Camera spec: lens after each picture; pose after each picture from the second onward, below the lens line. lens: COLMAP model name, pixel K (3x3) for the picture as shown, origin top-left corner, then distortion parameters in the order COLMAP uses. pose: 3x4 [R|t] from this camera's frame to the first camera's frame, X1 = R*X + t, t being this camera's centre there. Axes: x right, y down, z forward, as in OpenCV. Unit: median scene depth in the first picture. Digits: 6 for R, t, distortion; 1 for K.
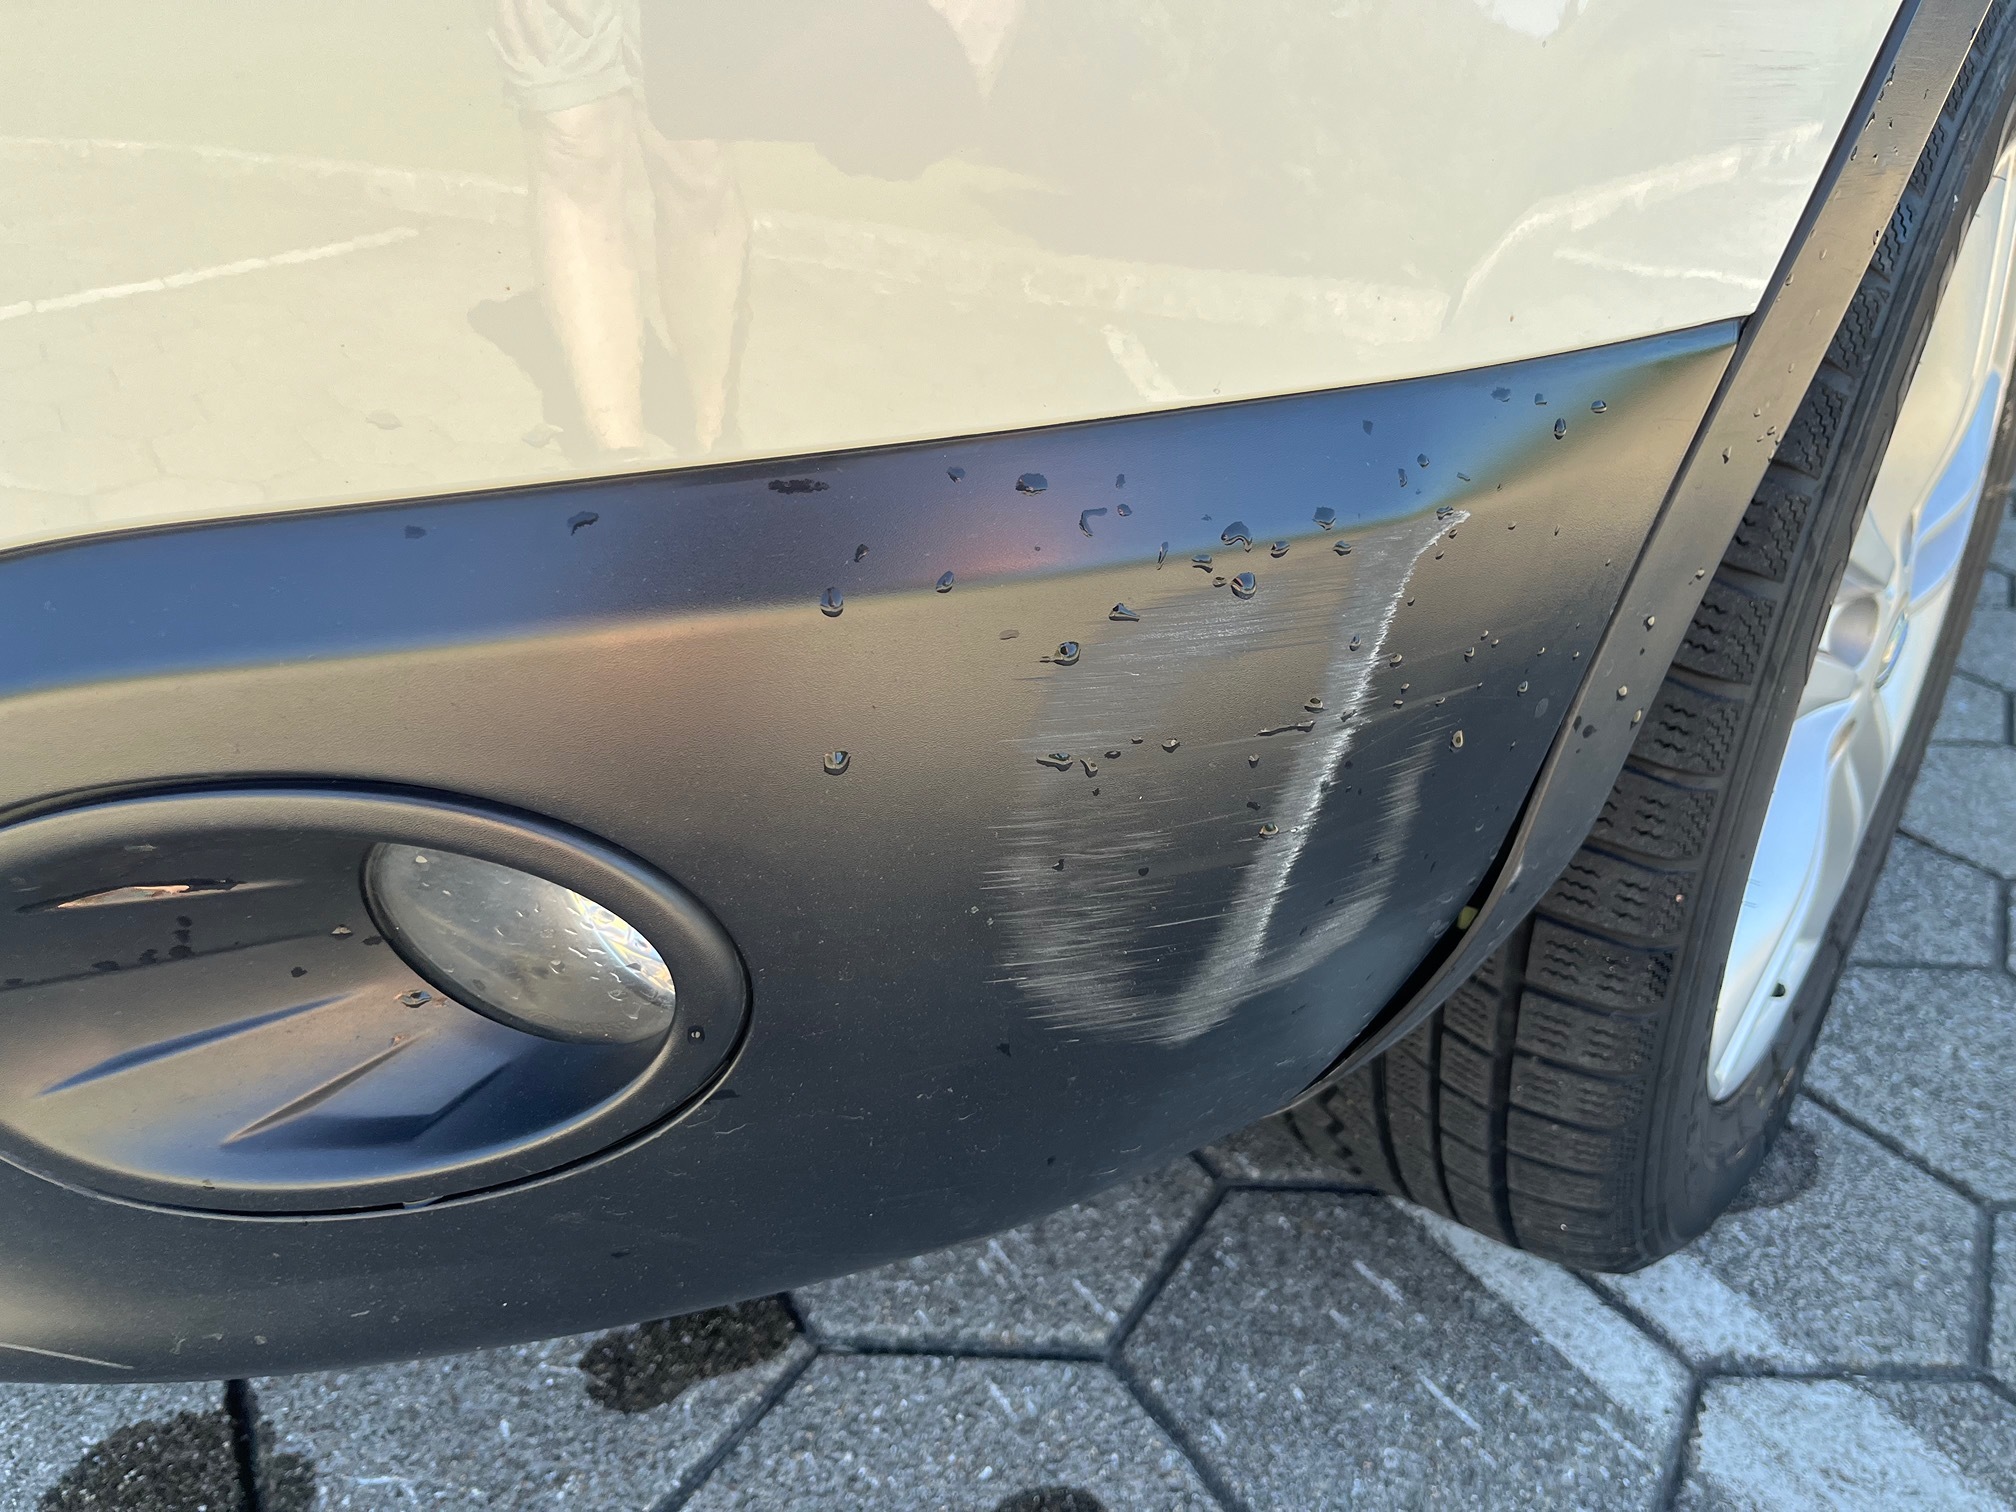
lens RADIAL K [[1557.7, 0, 1001.9], [0, 1557.7, 769.0], [0, 0, 1]] dist [0.030094, -0.030908]
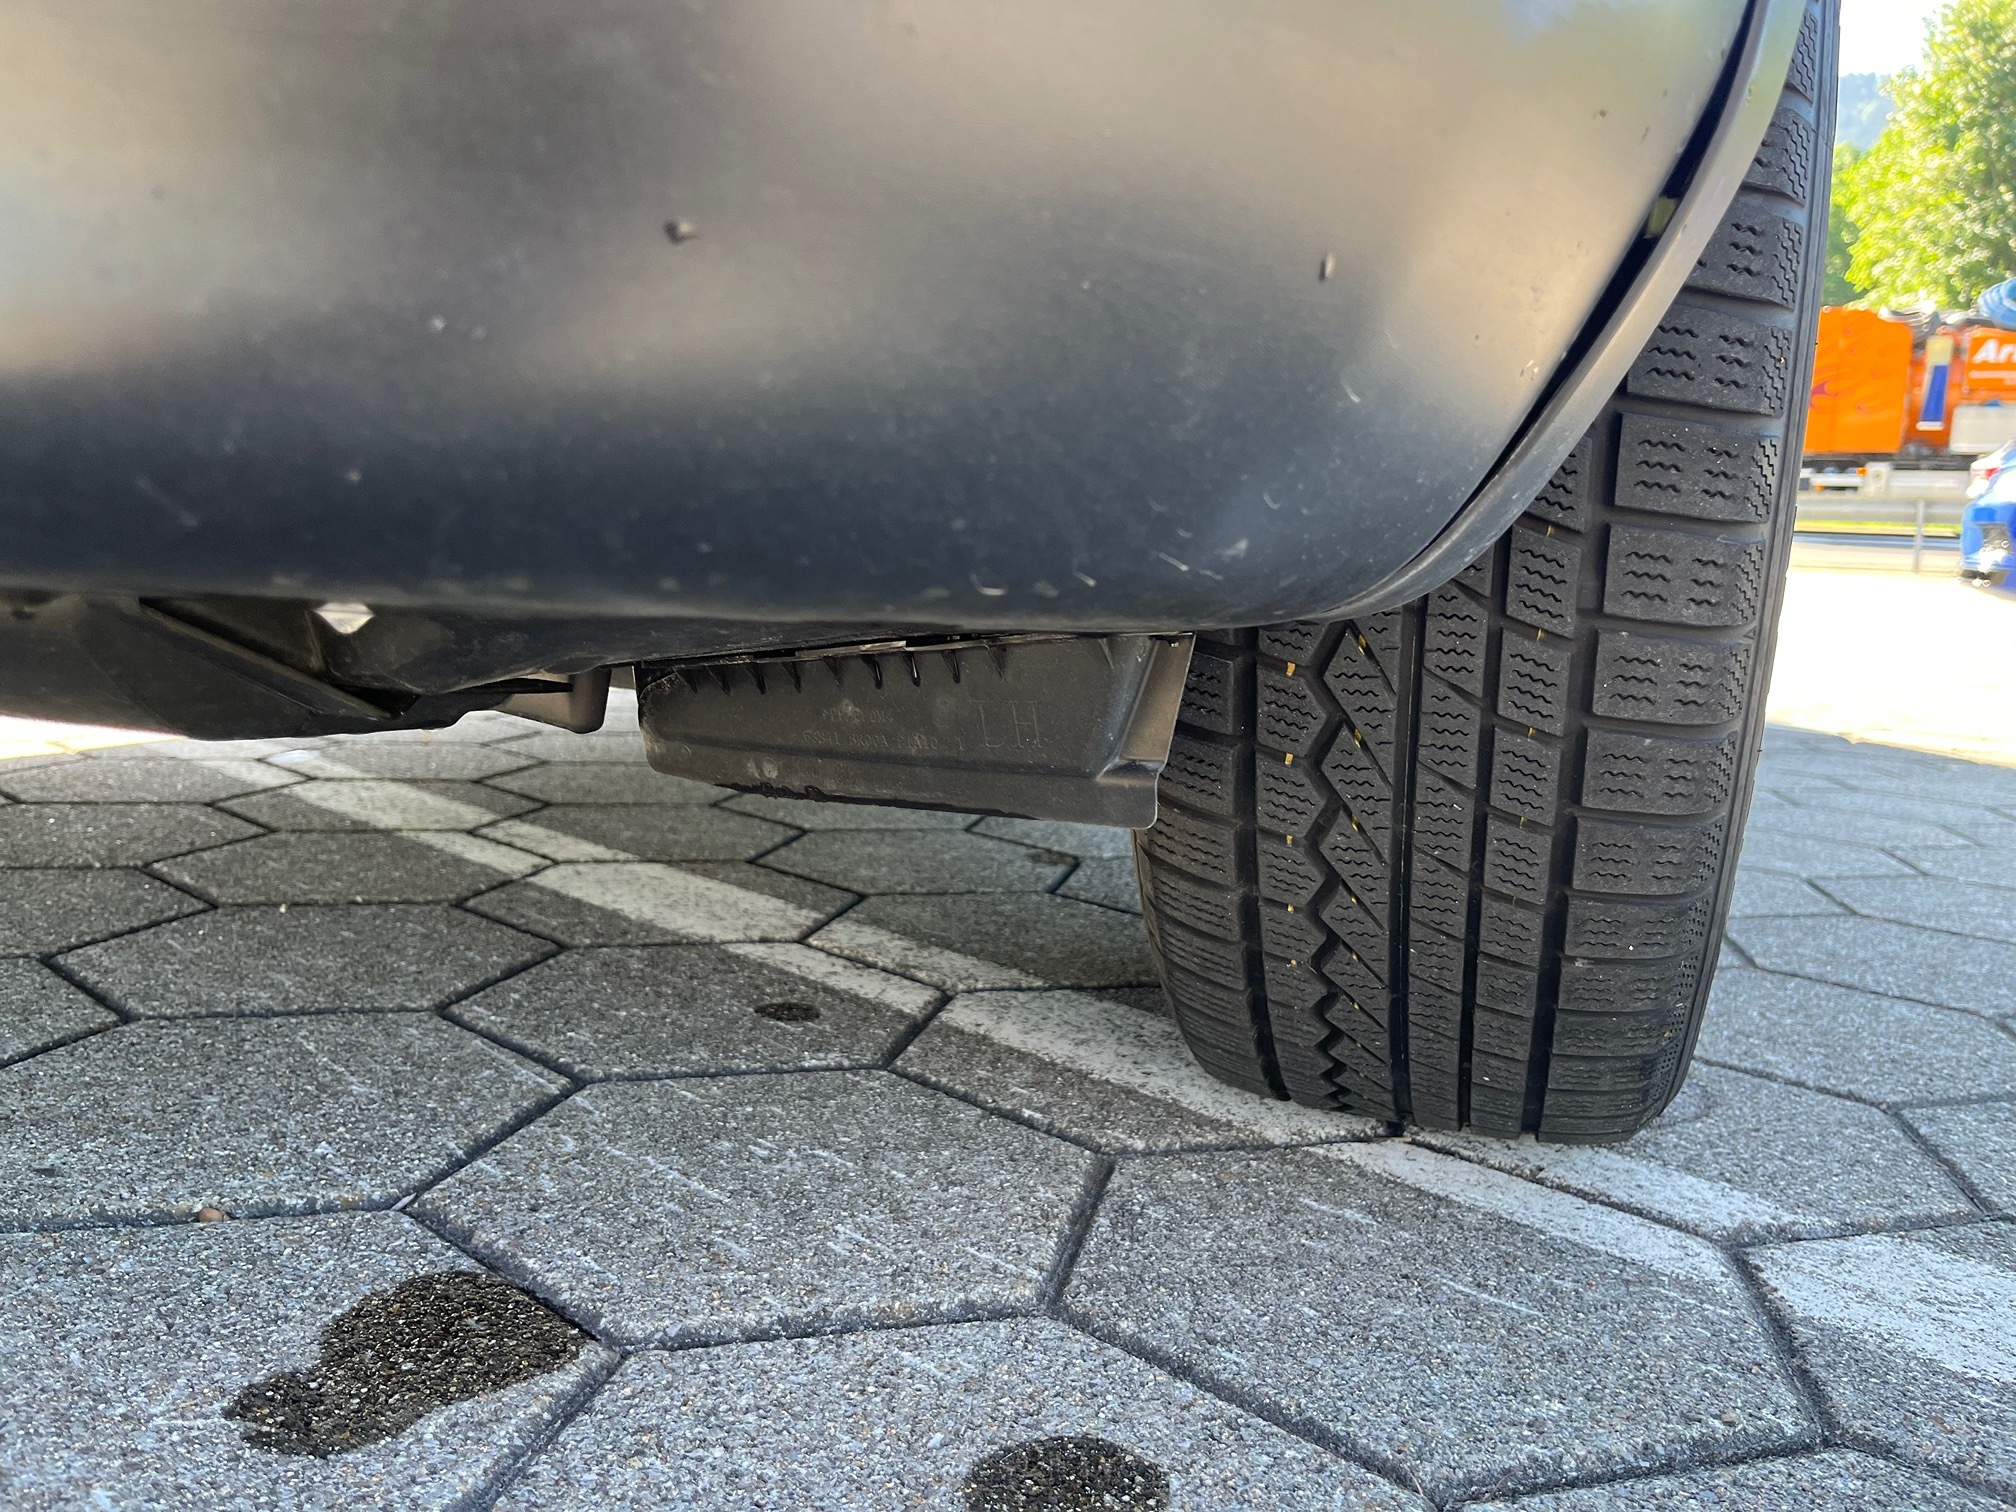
lens RADIAL K [[1557.7, 0, 993.1], [0, 1557.7, 744.4], [0, 0, 1]] dist [0.030094, -0.030908]
pose [[0.953160, -0.014677, 0.302109, -0.168376], [0.107617, 0.949917, -0.293387, 0.346627], [-0.282673, 0.312157, 0.907003, 0.296570]]
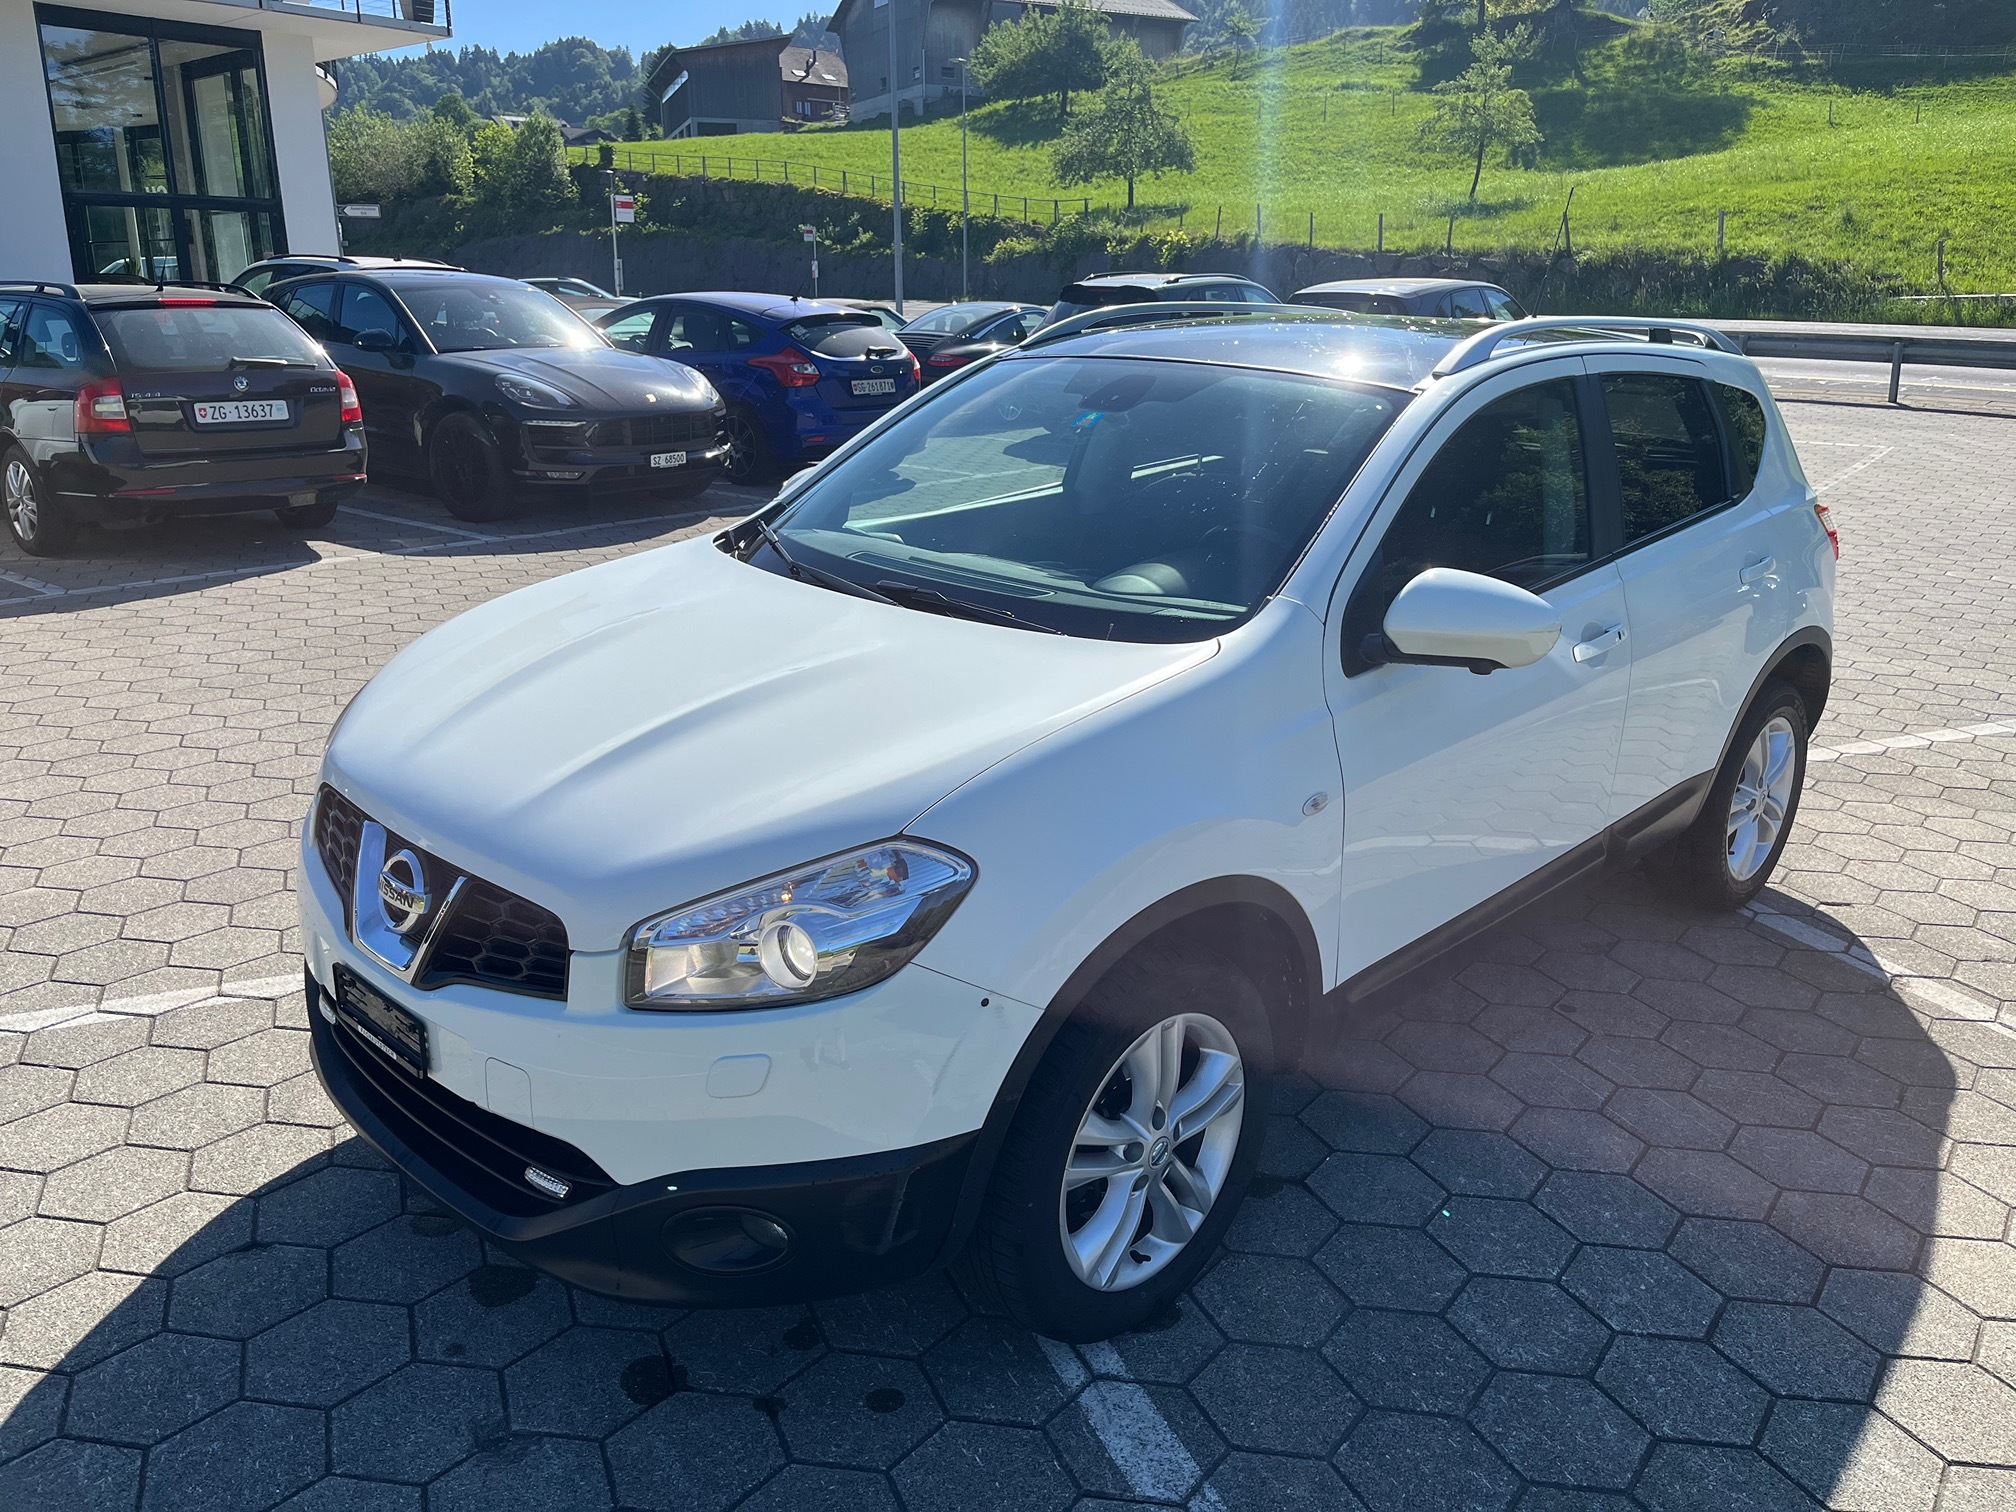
lens RADIAL K [[1557.7, 0, 1012.3], [0, 1557.7, 754.6], [0, 0, 1]] dist [0.030094, -0.030908]
pose [[0.993579, 0.031523, -0.108657, 0.605926], [-0.047676, 0.987621, -0.149435, -0.414843], [0.102601, 0.153656, 0.982783, -2.497314]]
